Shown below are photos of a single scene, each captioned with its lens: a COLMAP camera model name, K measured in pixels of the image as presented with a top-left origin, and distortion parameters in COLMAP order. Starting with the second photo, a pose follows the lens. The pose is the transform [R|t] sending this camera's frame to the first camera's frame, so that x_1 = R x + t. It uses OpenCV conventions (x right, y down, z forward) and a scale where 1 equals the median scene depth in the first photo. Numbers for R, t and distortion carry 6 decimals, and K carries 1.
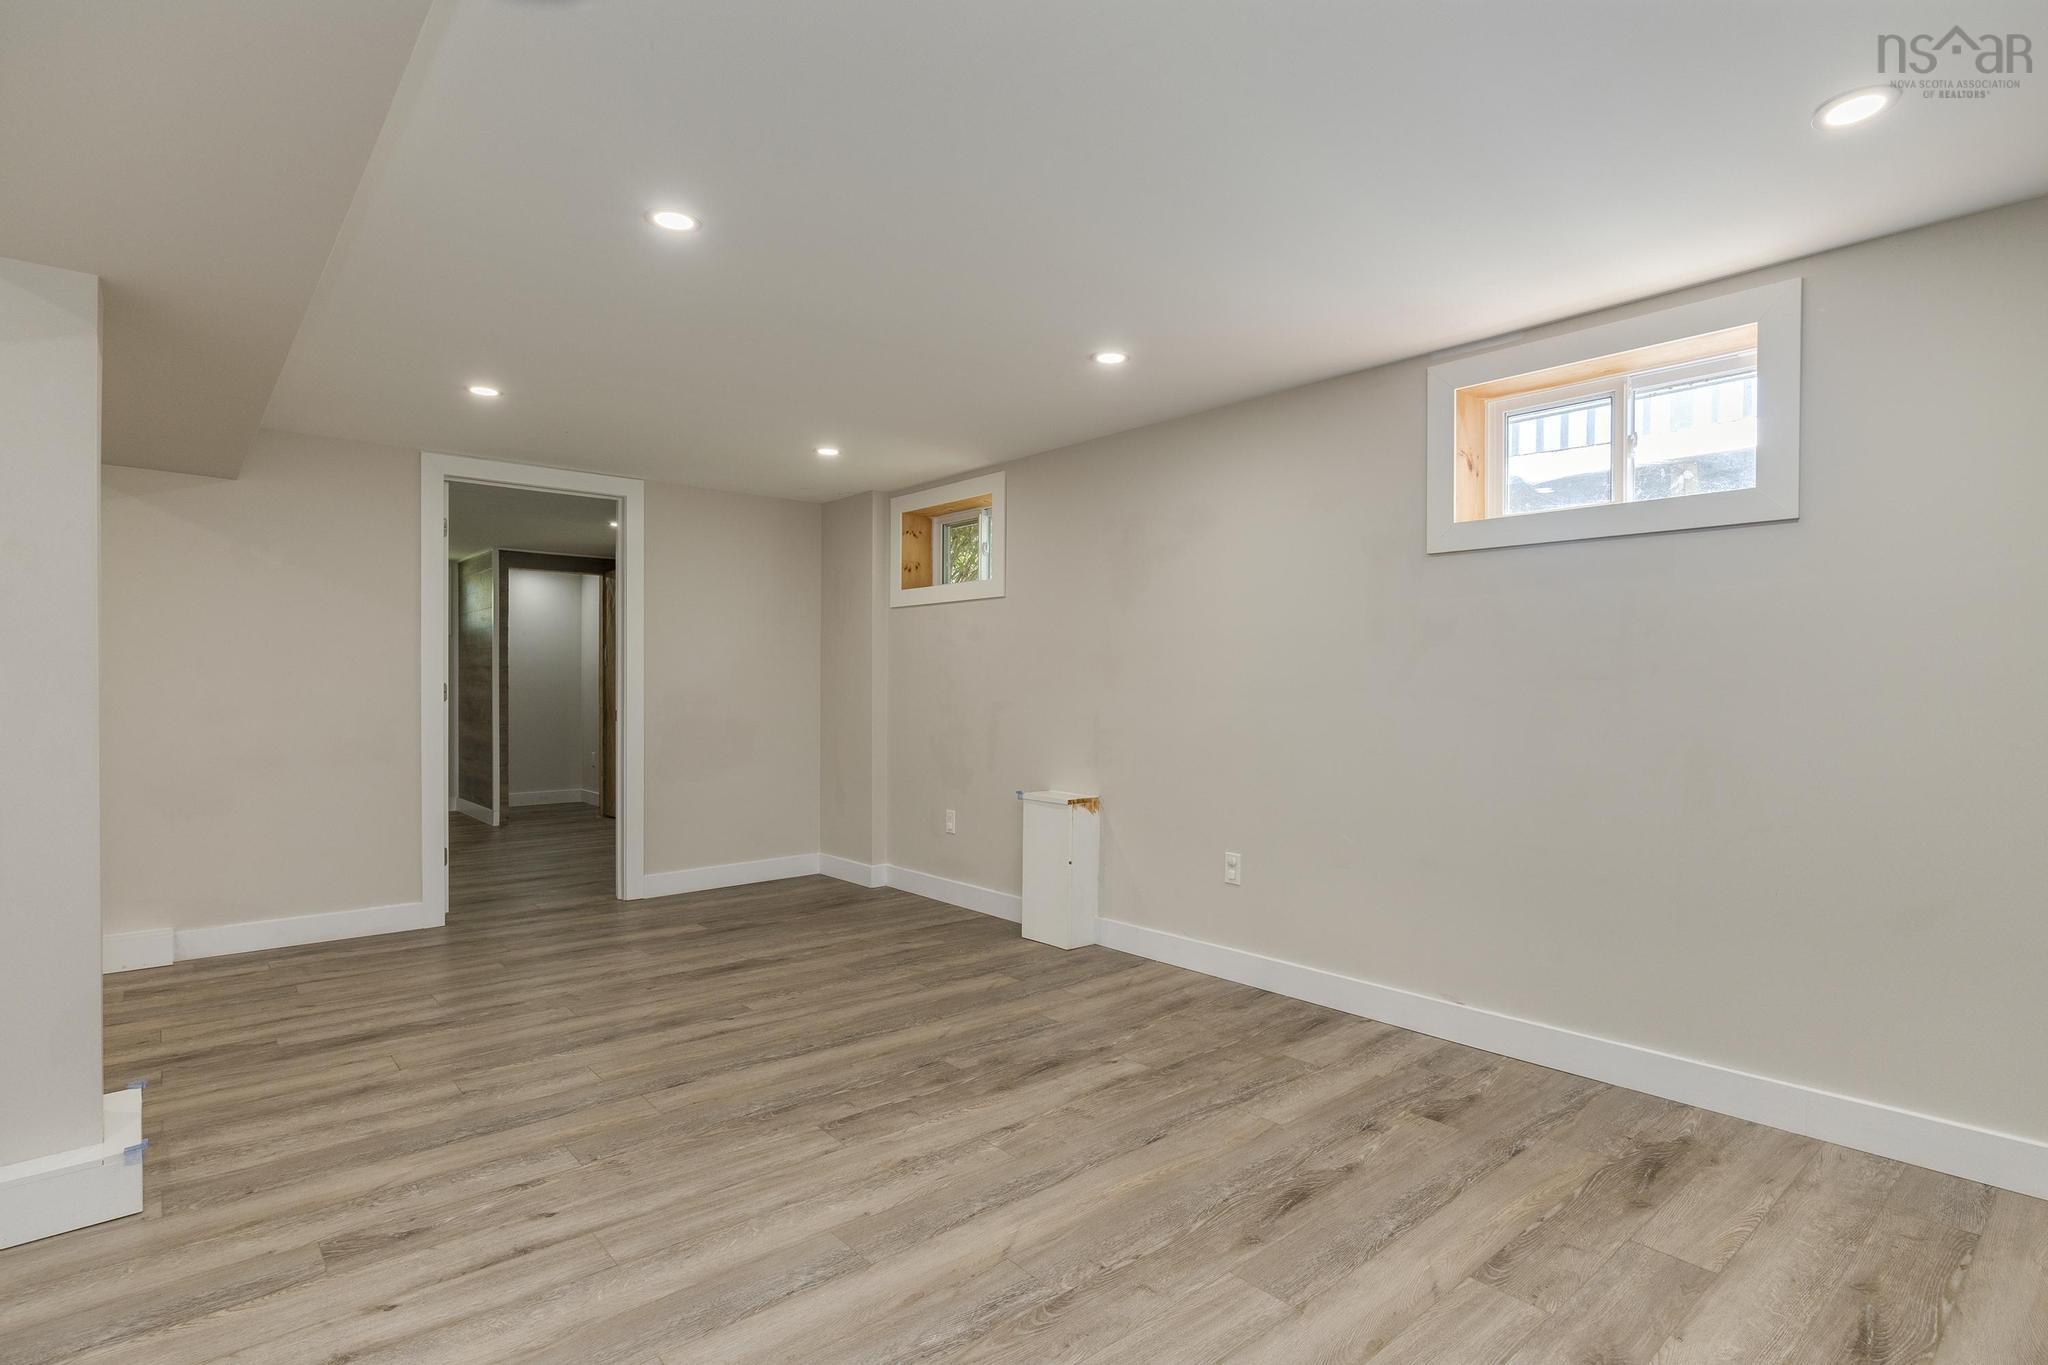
lens RADIAL K [[1021.6, 0, 1034.1], [0, 1021.6, 685.3], [0, 0, 1]] dist [-0.005814, 0.003268]
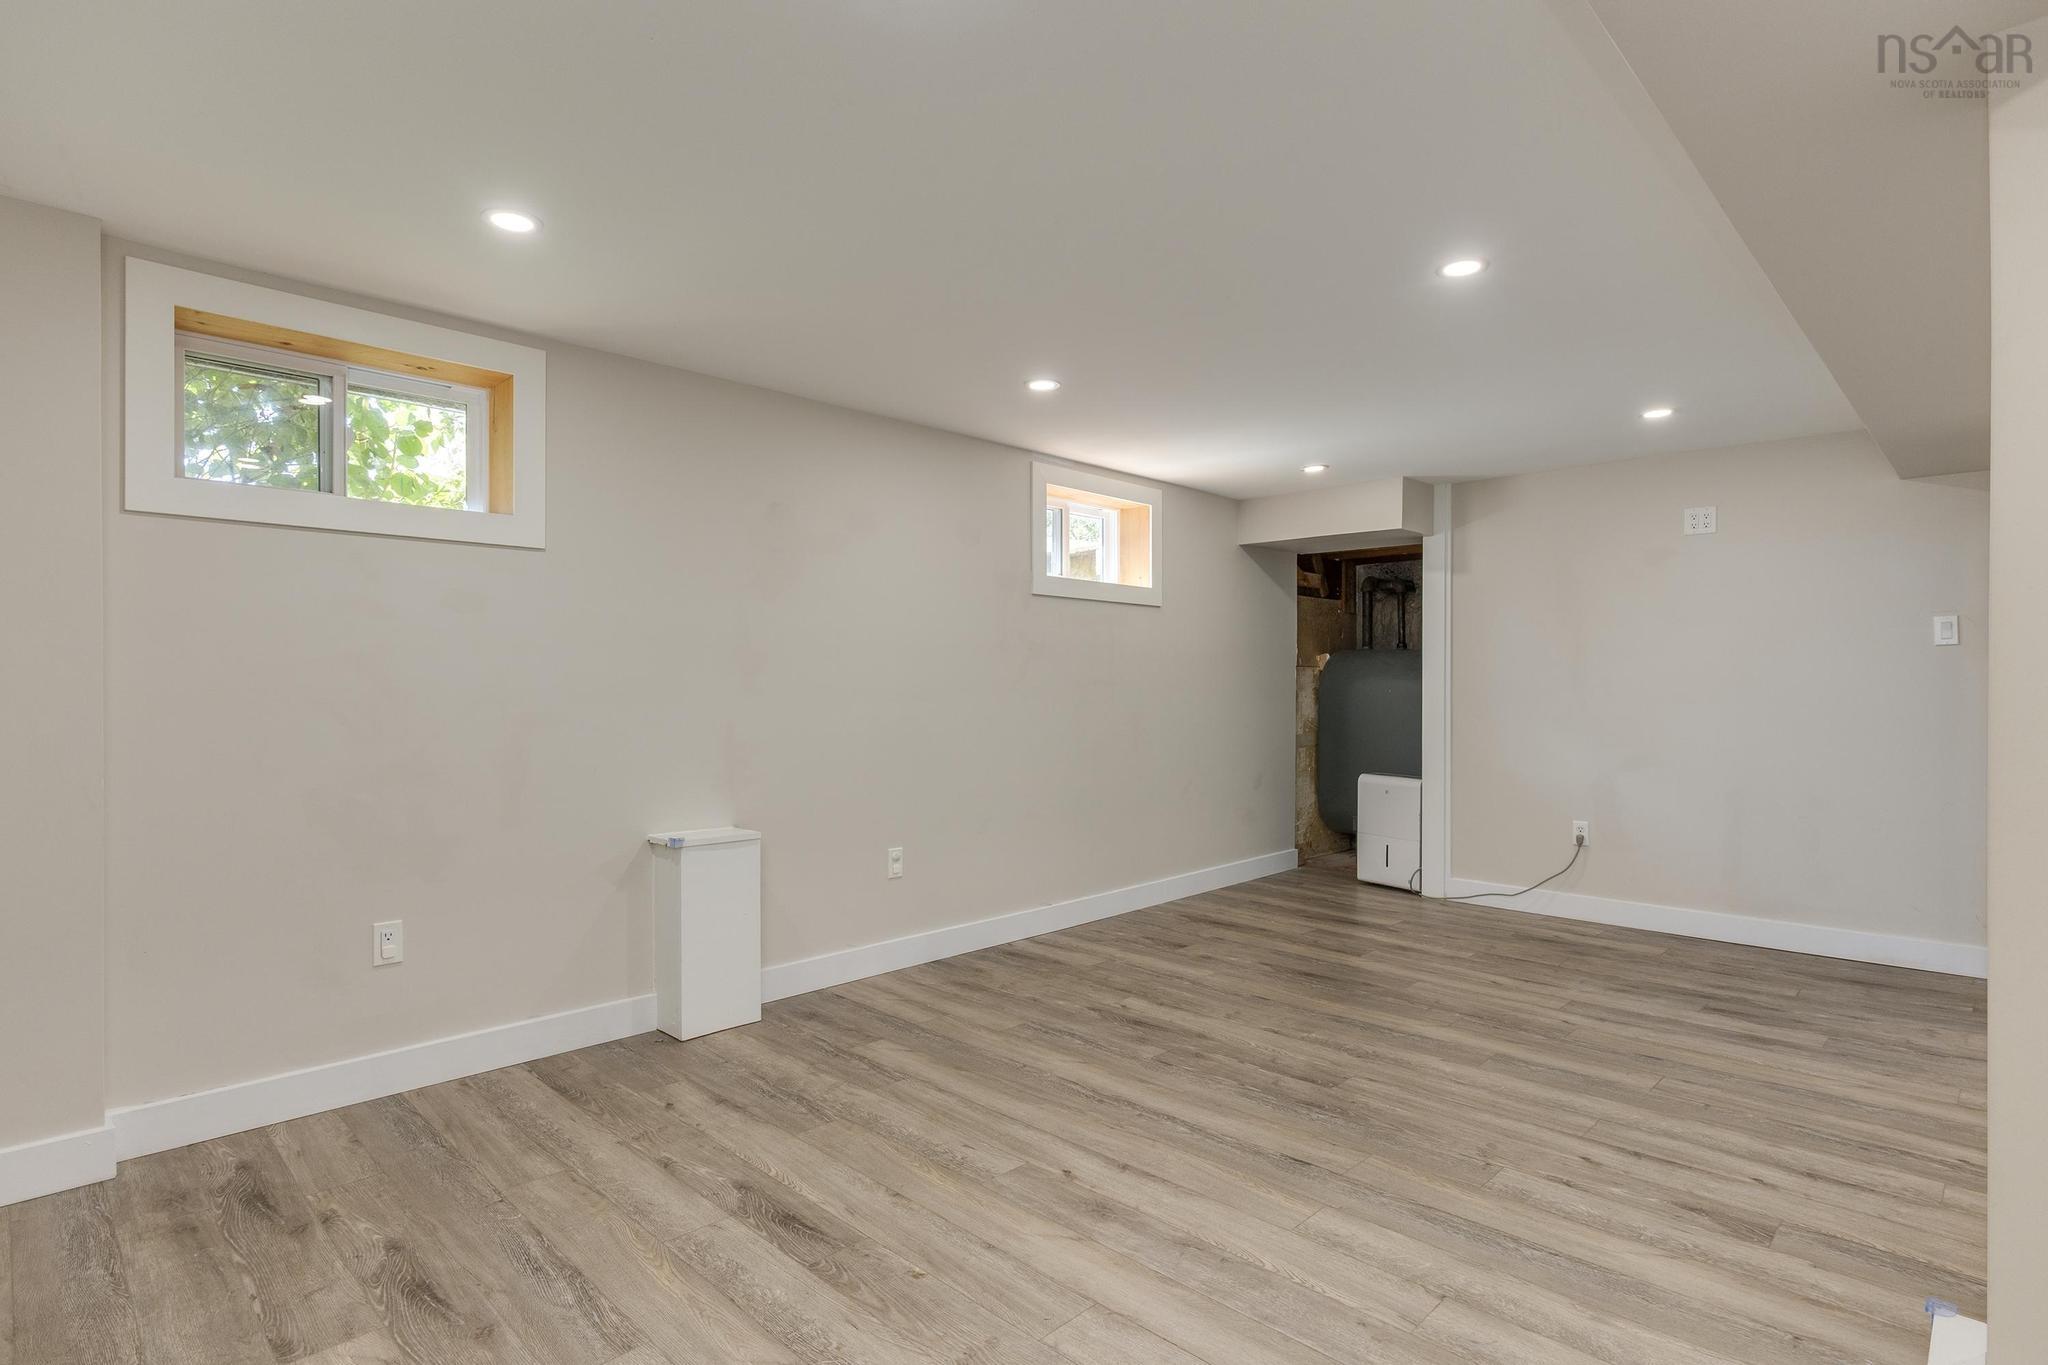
lens RADIAL K [[1021.6, 0, 1034.9], [0, 1021.6, 677.8], [0, 0, 1]] dist [-0.005814, 0.003268]
pose [[-0.079754, 0.008431, 0.996779, -1.102752], [0.001002, 0.999964, -0.008378, -0.001475], [-0.996814, 0.000331, -0.079760, 1.204589]]
